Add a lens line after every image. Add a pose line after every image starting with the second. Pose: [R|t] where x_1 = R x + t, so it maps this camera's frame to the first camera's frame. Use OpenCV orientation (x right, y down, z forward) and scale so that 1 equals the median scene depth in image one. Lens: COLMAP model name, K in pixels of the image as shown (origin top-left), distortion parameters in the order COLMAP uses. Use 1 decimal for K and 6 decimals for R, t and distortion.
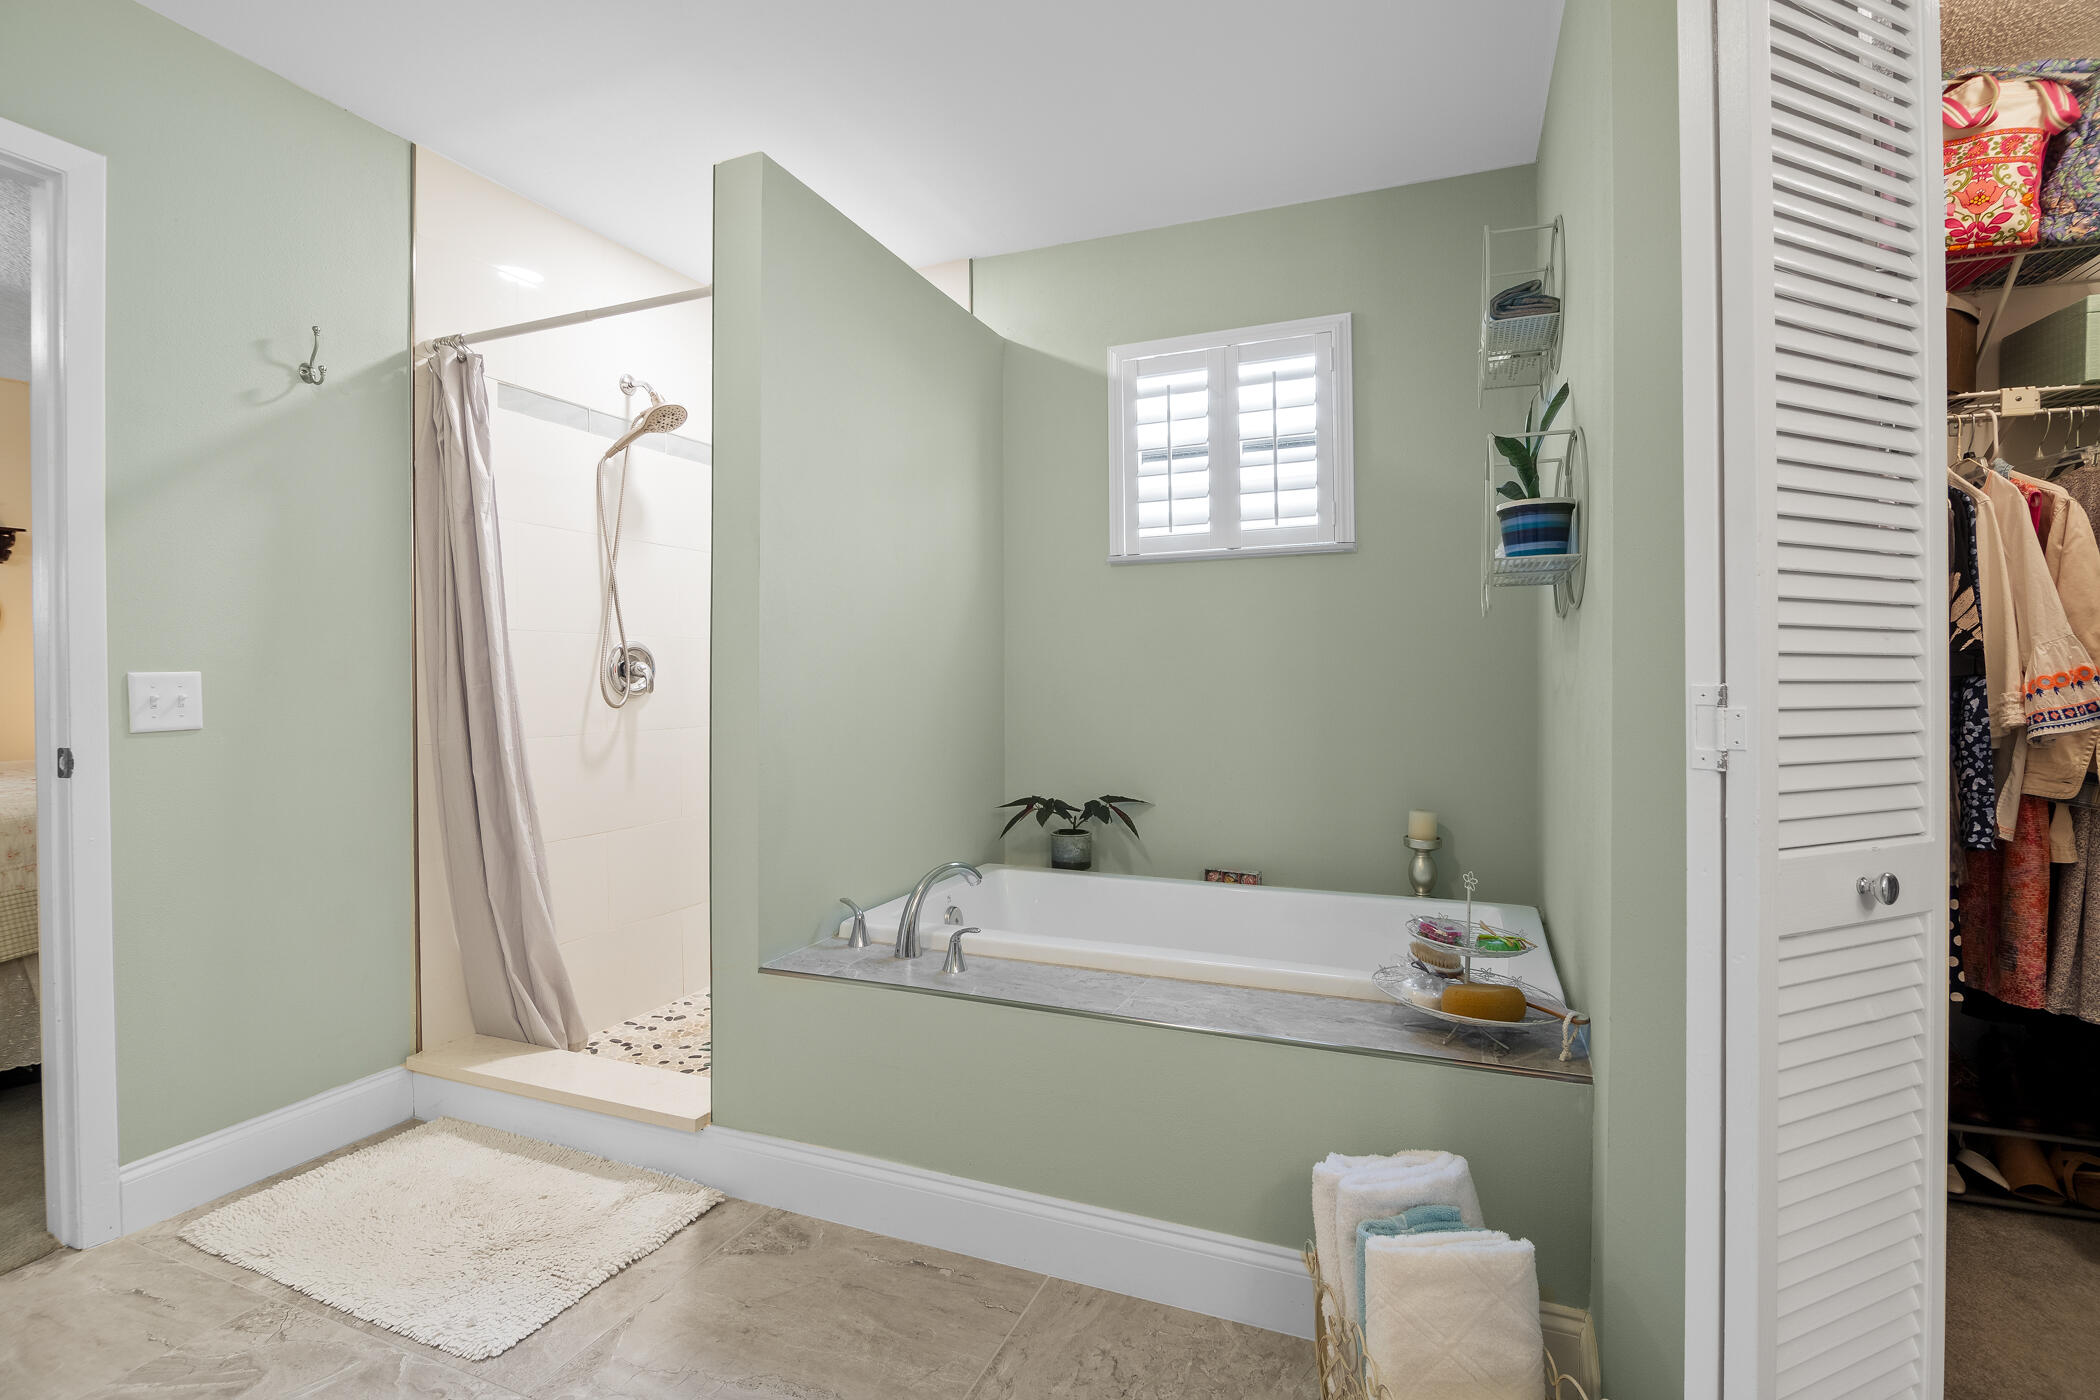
lens RADIAL K [[973.8, 0, 1066.6], [0, 973.8, 688.1], [0, 0, 1]] dist [-0.014564, -0.001252]
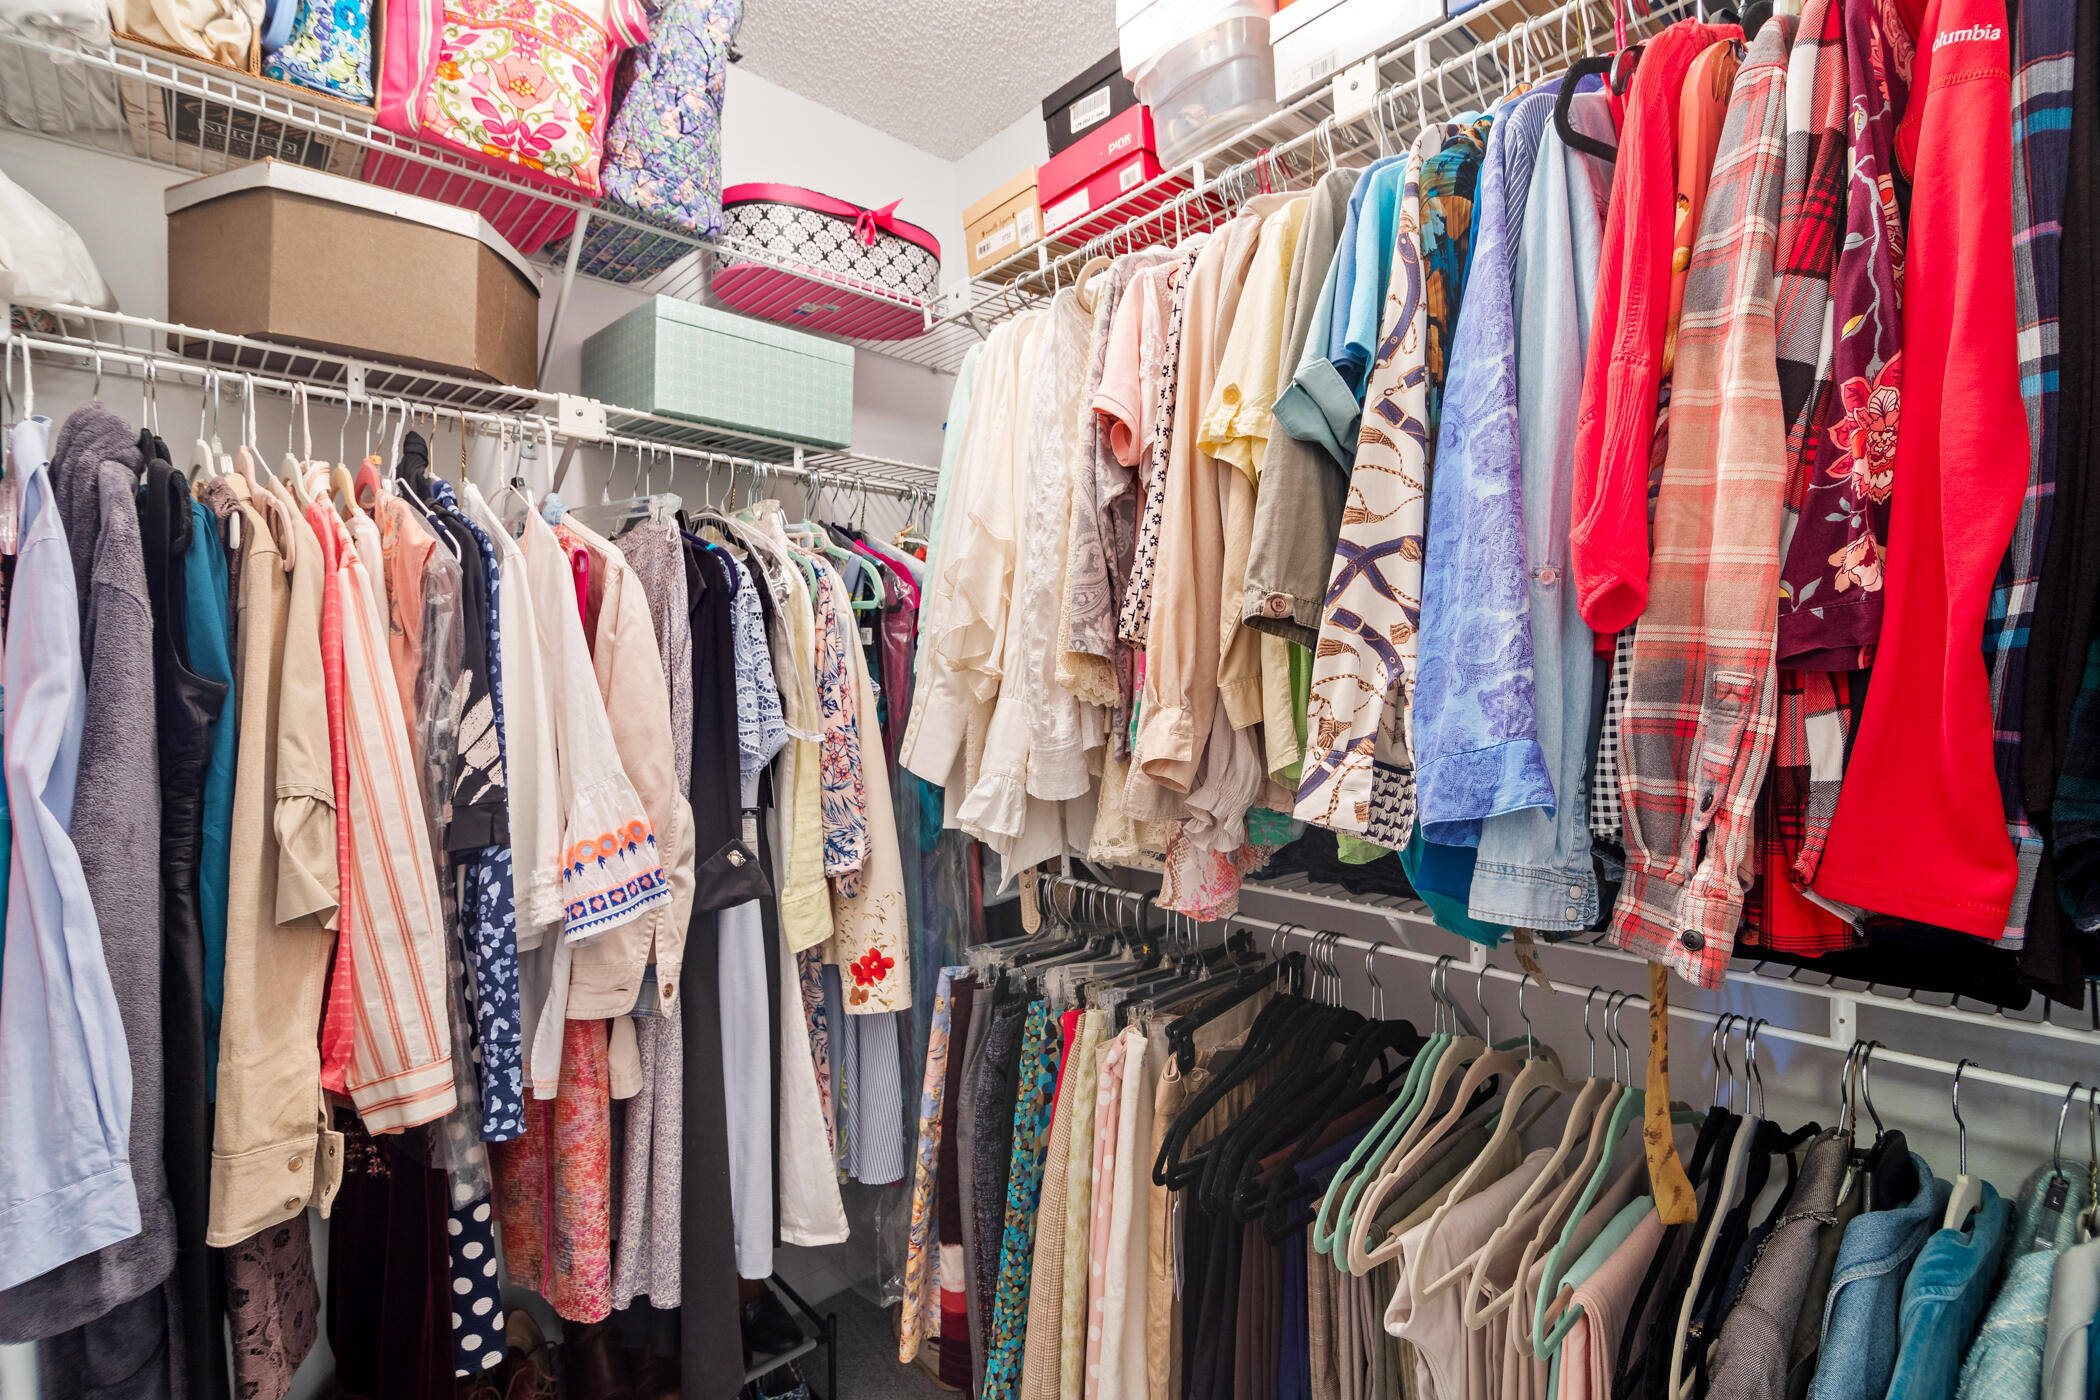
lens RADIAL K [[973.8, 0, 1052.9], [0, 973.8, 691.7], [0, 0, 1]] dist [-0.014564, -0.001252]
pose [[0.423124, -0.003457, 0.906065, 0.554969], [0.011248, 0.999936, -0.001437, -0.104752], [-0.906002, 0.010799, 0.423135, 0.434460]]
